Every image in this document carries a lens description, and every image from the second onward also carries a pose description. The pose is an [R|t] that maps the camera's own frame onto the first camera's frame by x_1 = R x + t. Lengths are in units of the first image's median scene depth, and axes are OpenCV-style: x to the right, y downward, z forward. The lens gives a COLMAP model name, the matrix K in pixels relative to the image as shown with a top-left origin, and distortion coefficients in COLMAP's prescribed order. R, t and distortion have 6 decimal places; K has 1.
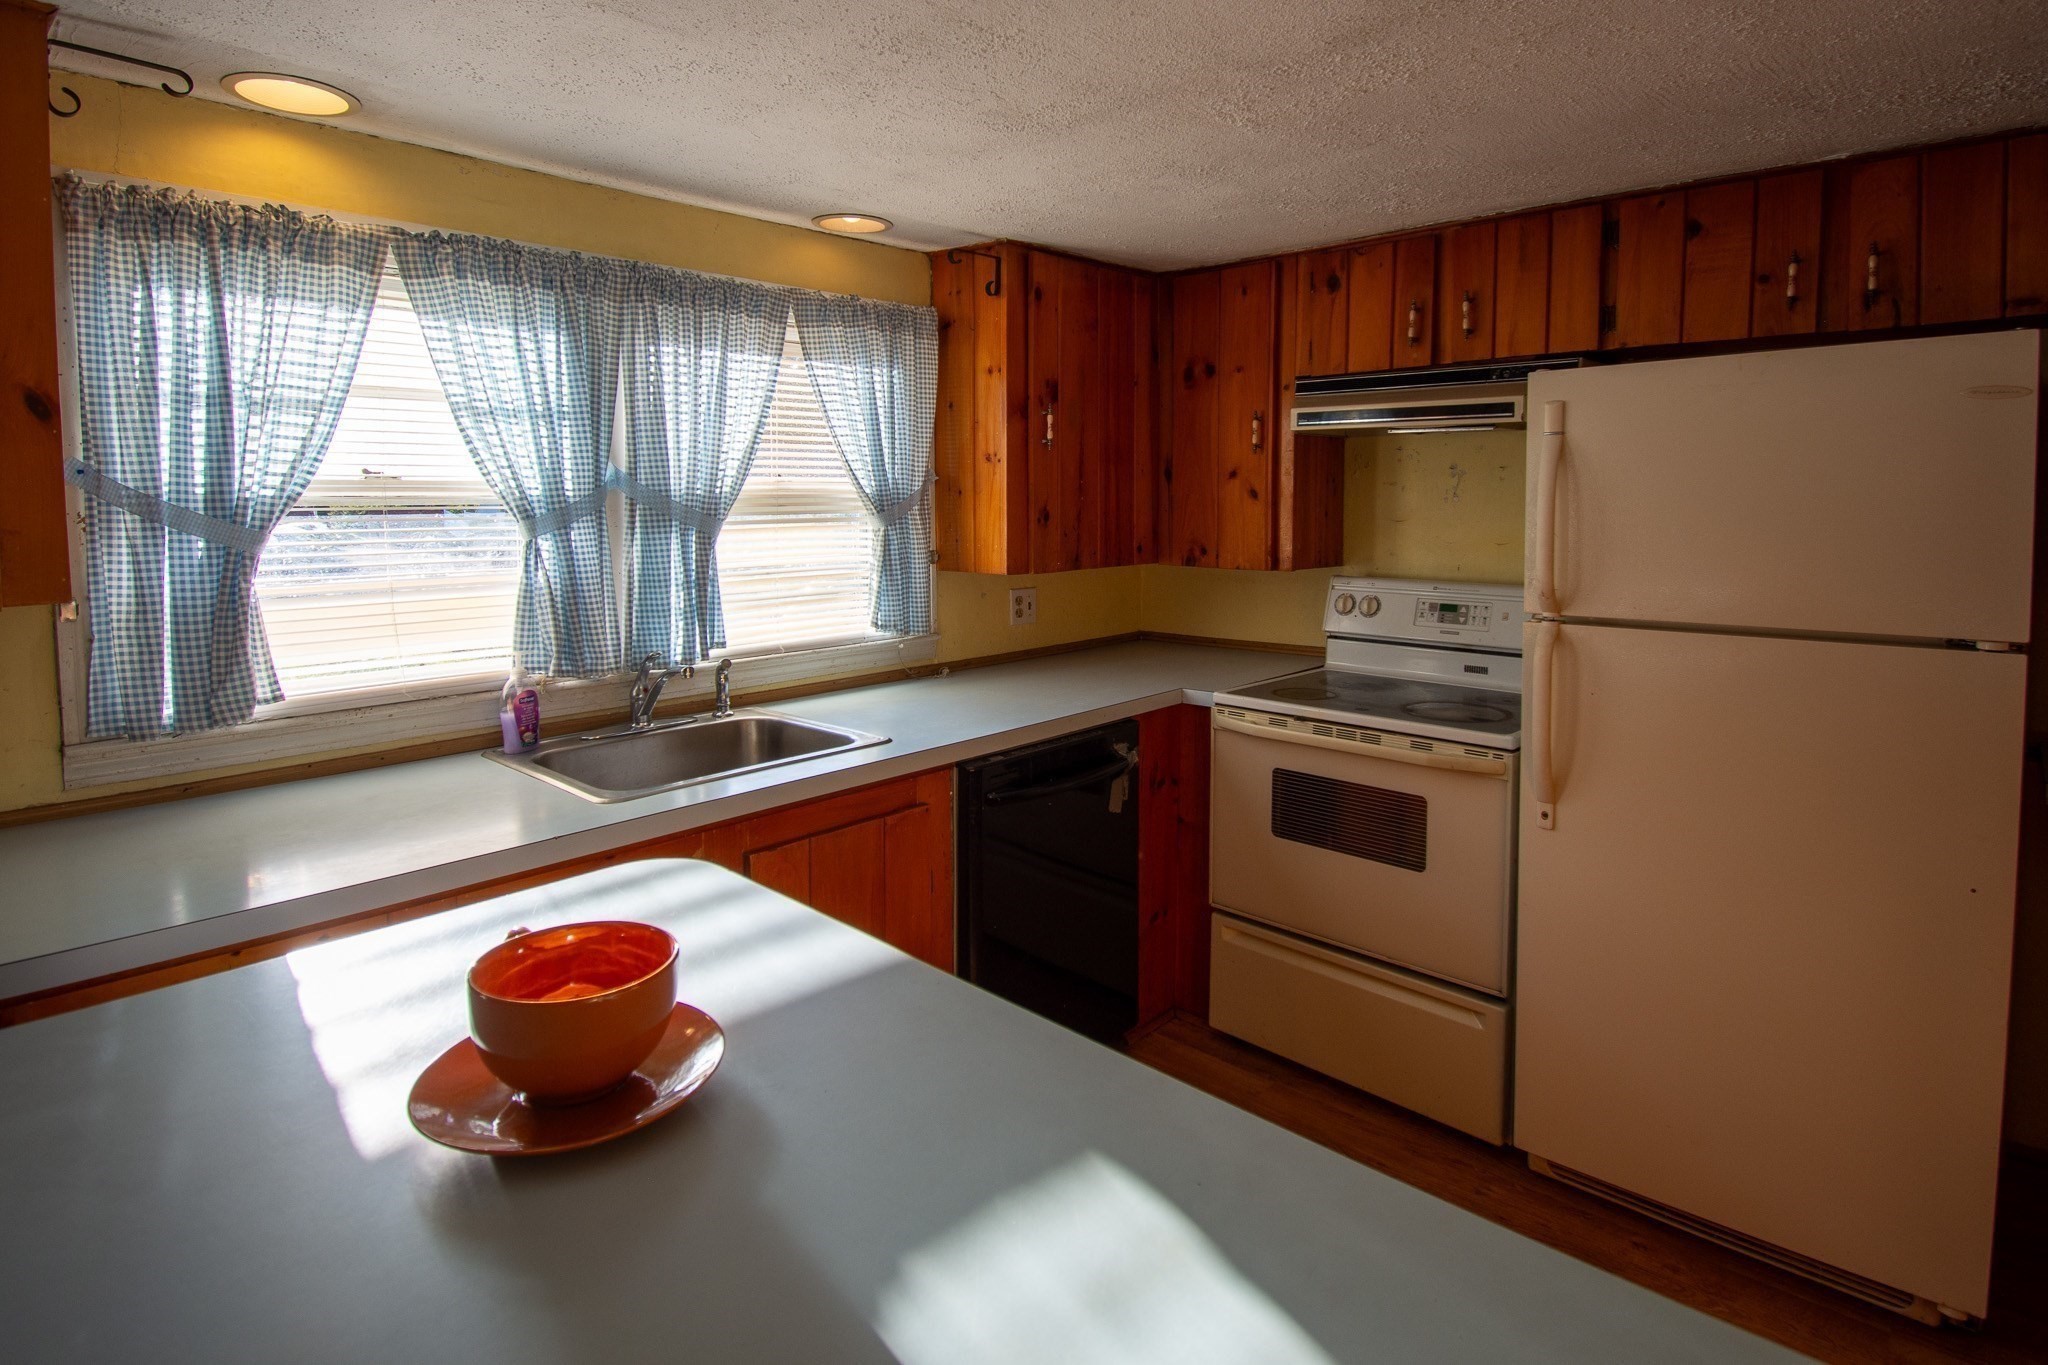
lens RADIAL K [[1089.1, 0, 1056.7], [0, 1089.1, 557.0], [0, 0, 1]] dist [0.000805, -0.004026]
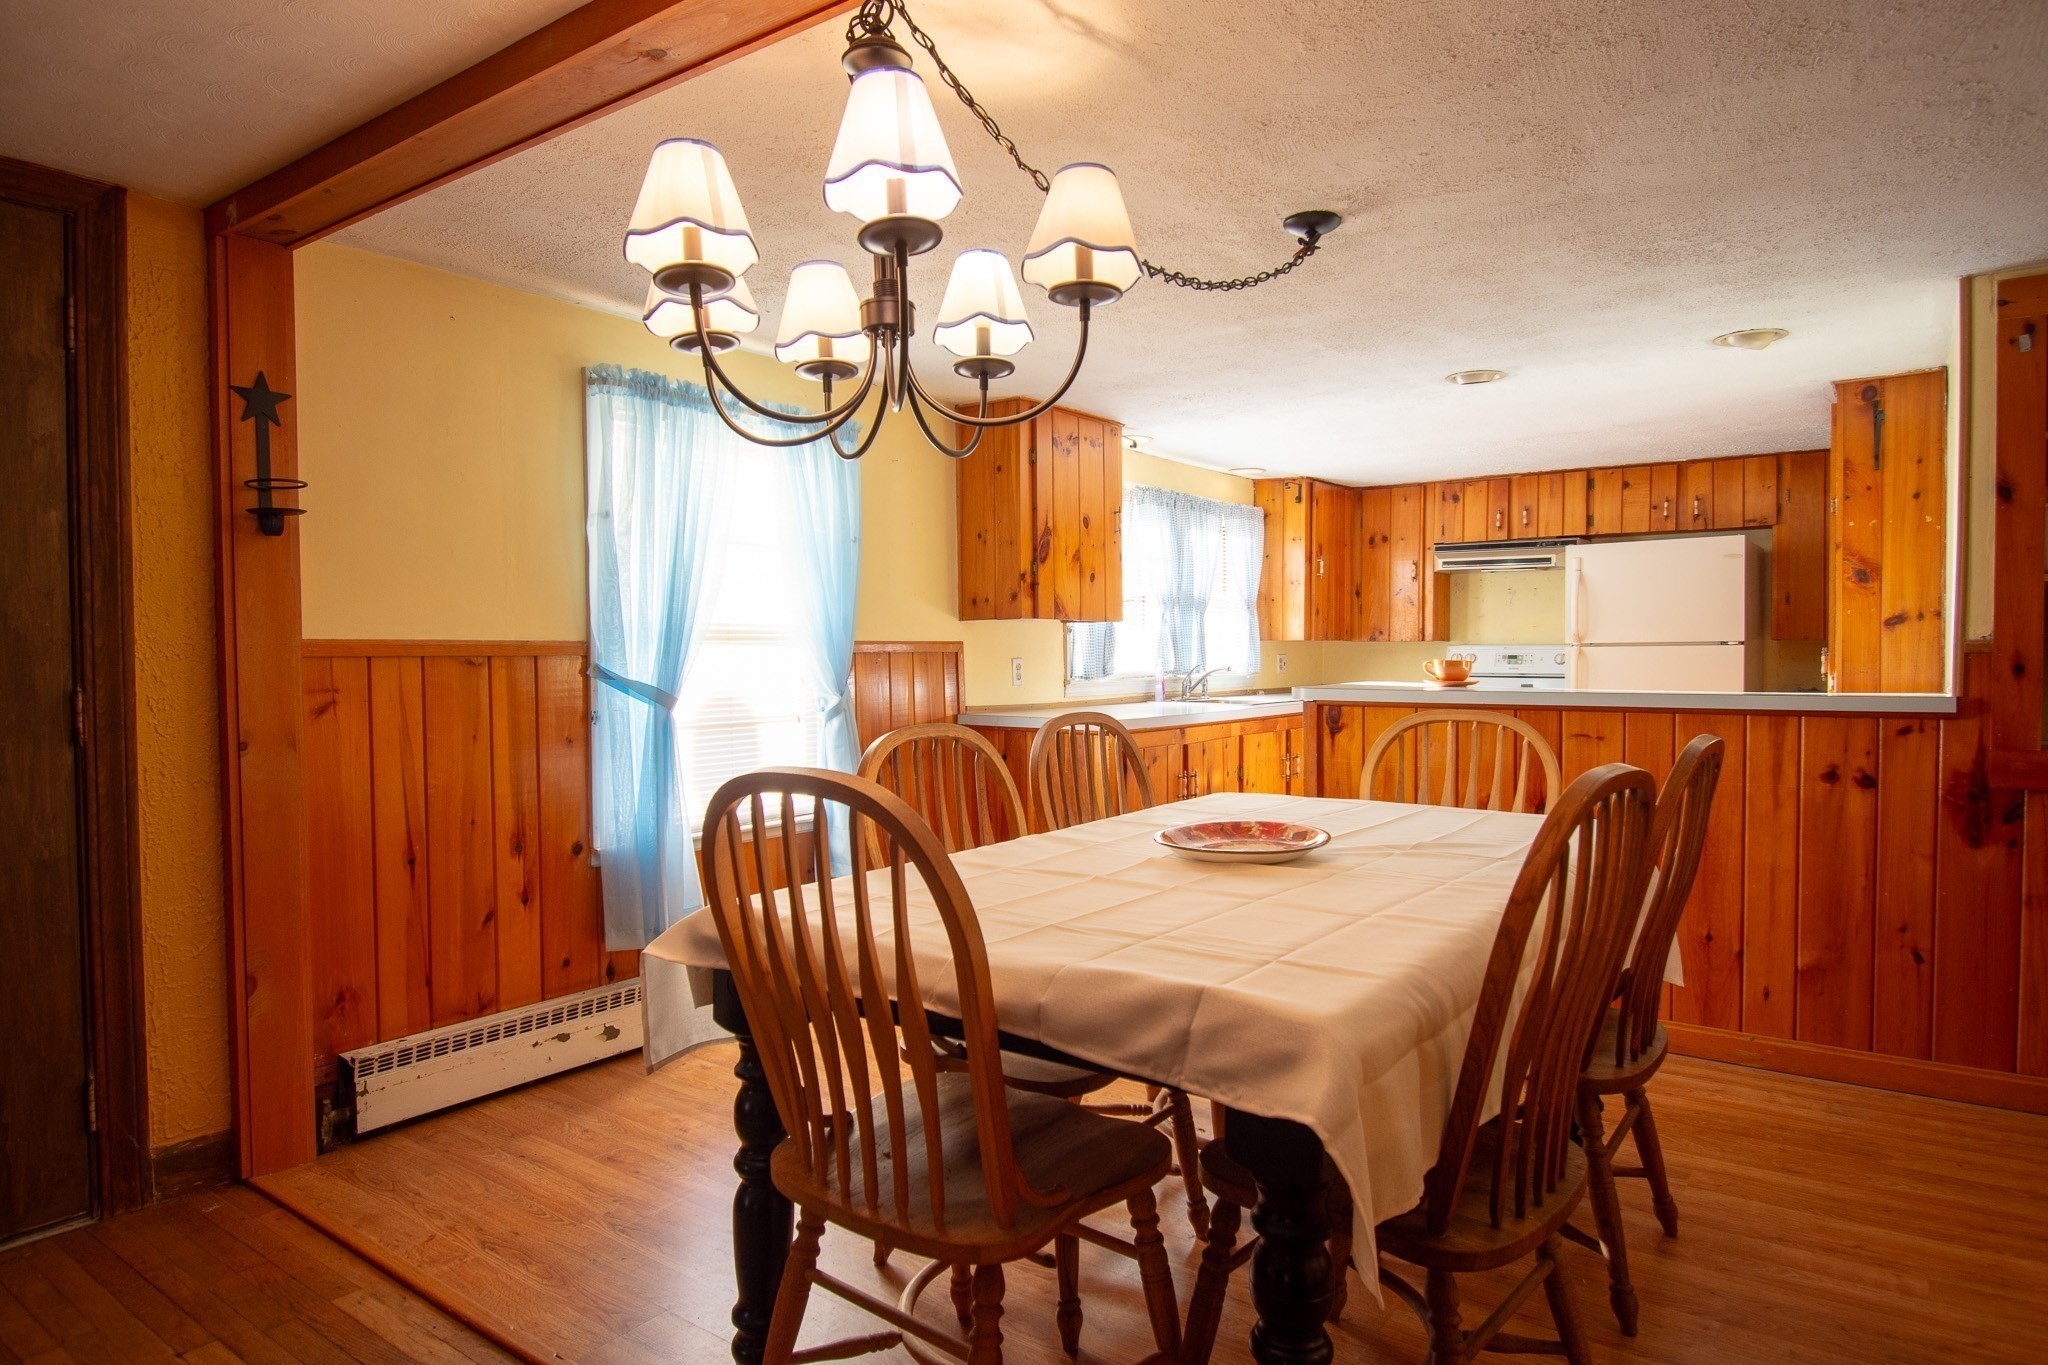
lens RADIAL K [[1218.1, 0, 1026.4], [0, 1218.1, 686.8], [0, 0, 1]] dist [-0.005201, -0.000424]
pose [[0.994838, -0.003663, 0.101408, -0.808120], [0.006440, 0.999613, -0.027069, 0.164472], [-0.101270, 0.027582, 0.994477, -1.221531]]
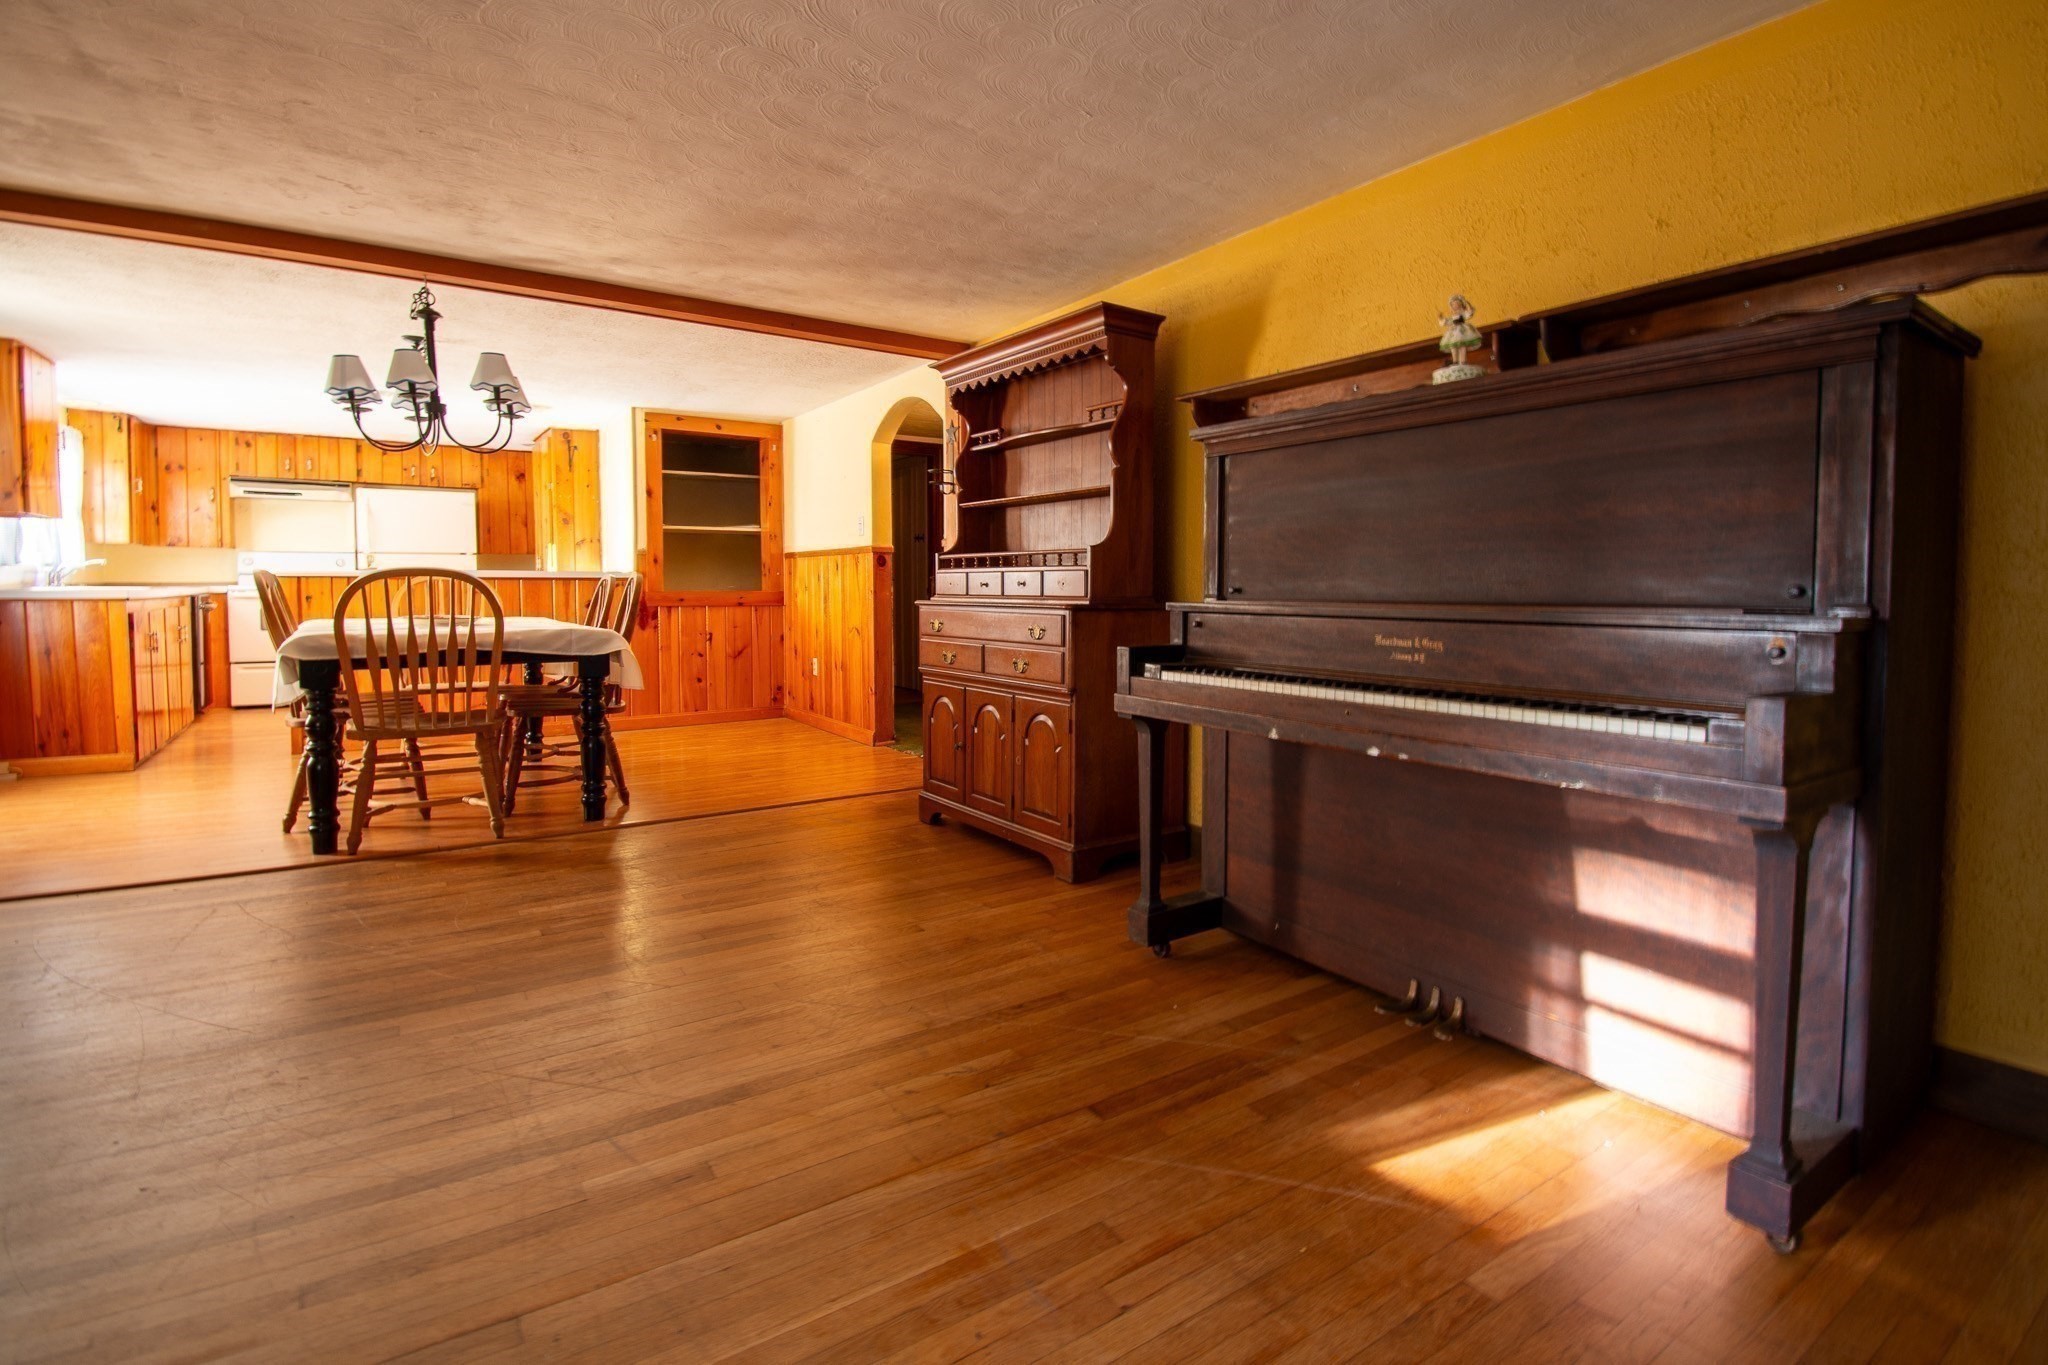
lens RADIAL K [[996.3, 0, 1121.7], [0, 996.3, 634.4], [0, 0, 1]] dist [-0.023541, -0.002803]
pose [[0.187072, -0.044977, 0.981316, -1.889932], [0.047135, 0.998212, 0.036766, 0.262244], [-0.981215, 0.039377, 0.188857, -1.738628]]
